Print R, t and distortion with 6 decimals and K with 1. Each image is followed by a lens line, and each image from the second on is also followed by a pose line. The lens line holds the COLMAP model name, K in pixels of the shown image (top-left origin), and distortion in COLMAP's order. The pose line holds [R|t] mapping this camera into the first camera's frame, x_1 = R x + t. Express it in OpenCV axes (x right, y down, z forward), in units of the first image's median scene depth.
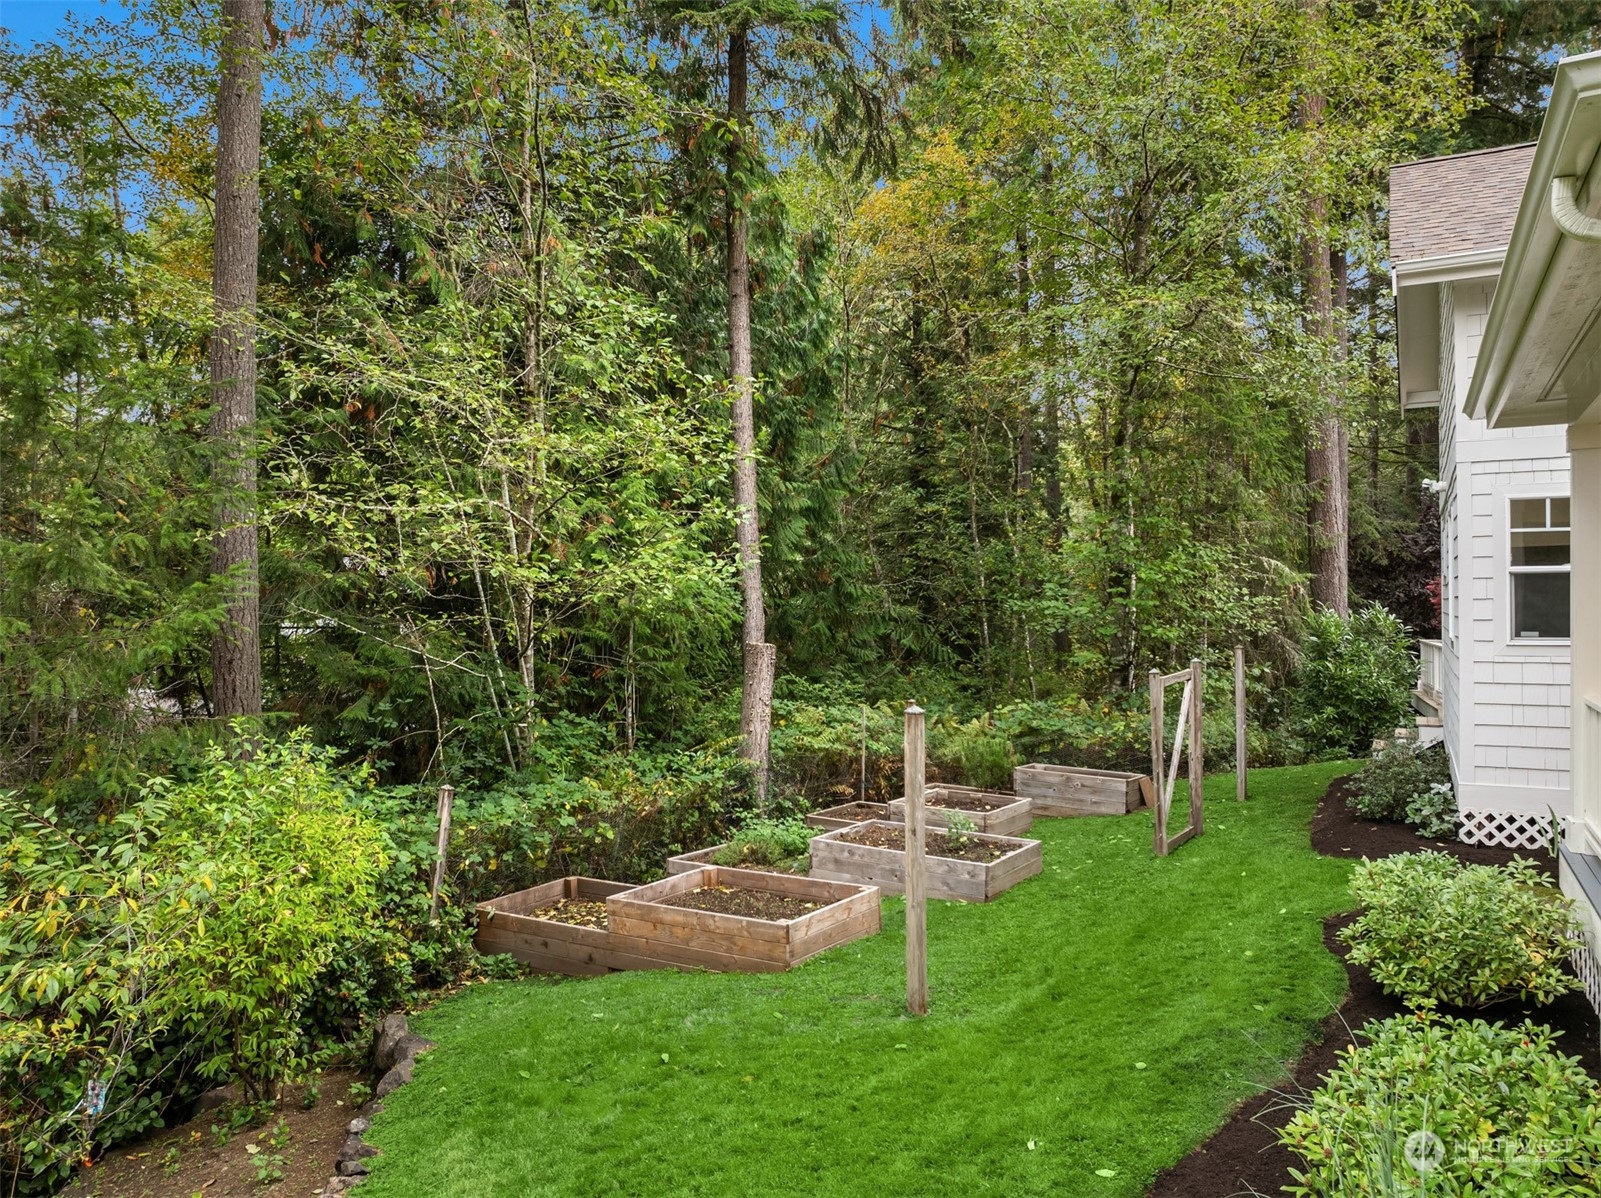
lens RADIAL K [[1125.1, 0, 800.8], [0, 1125.1, 604.9], [0, 0, 1]] dist [-0.034429, -0.001668]
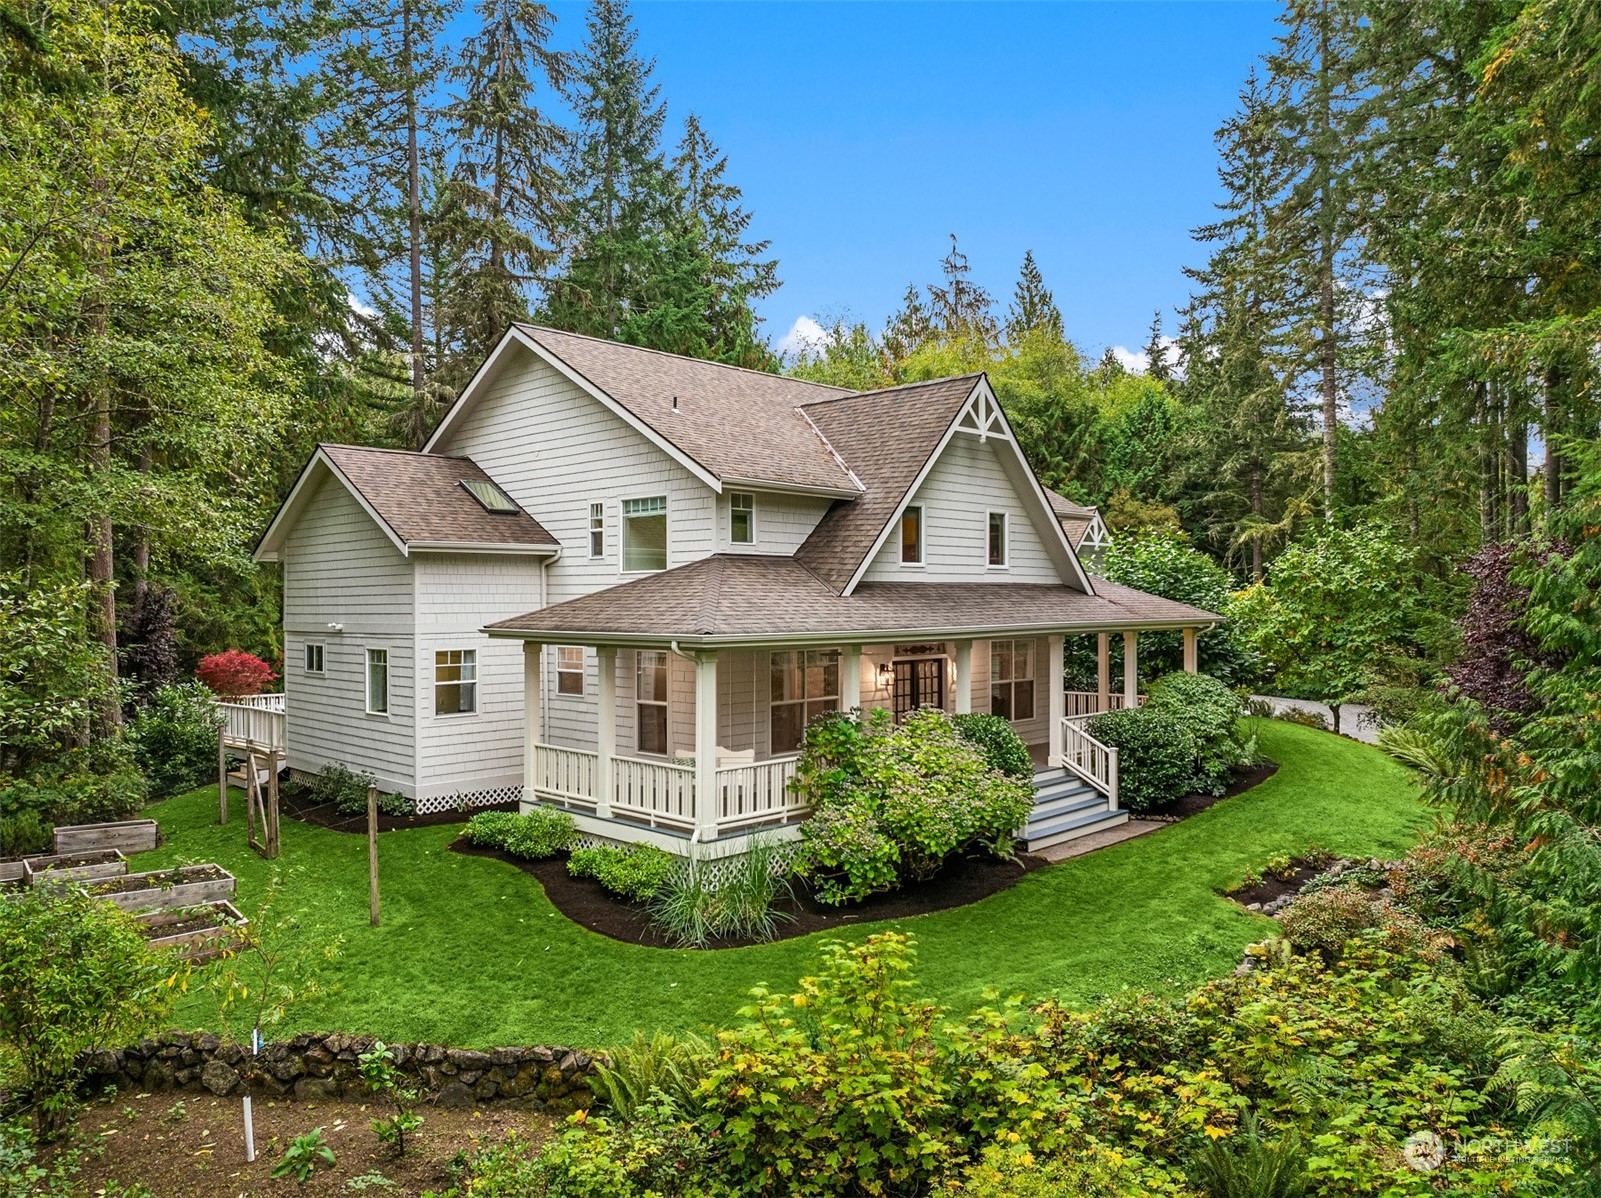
lens RADIAL K [[1125.1, 0, 798.9], [0, 1125.1, 591.3], [0, 0, 1]] dist [-0.034429, -0.001668]
pose [[0.254427, 0.005715, 0.967075, -1.277821], [0.004191, 0.999967, -0.007012, -0.190084], [-0.967083, 0.005837, 0.254394, -0.235524]]
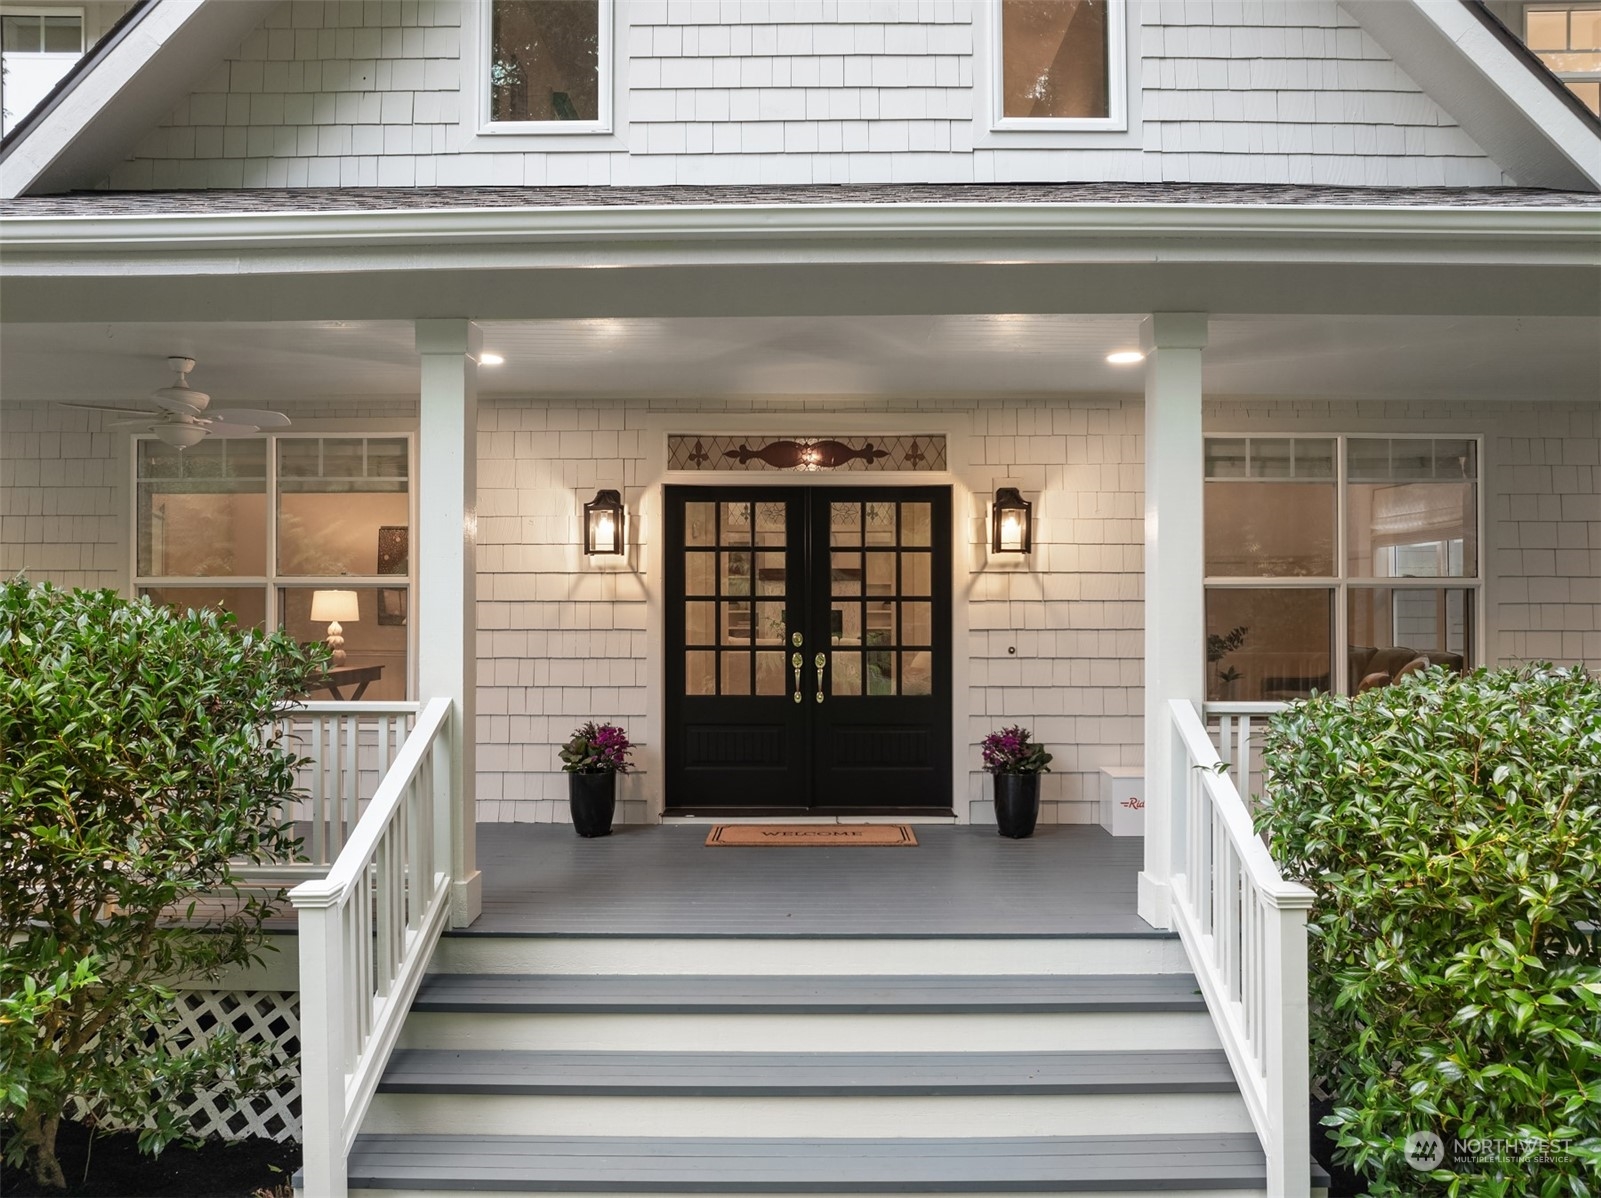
lens RADIAL K [[1125.1, 0, 800.5], [0, 1125.1, 600.1], [0, 0, 1]] dist [-0.034429, -0.001668]
pose [[0.877440, -0.004322, 0.479668, 0.762589], [-0.000552, 0.999950, 0.010021, 0.010098], [-0.479687, -0.009057, 0.877393, -0.529665]]
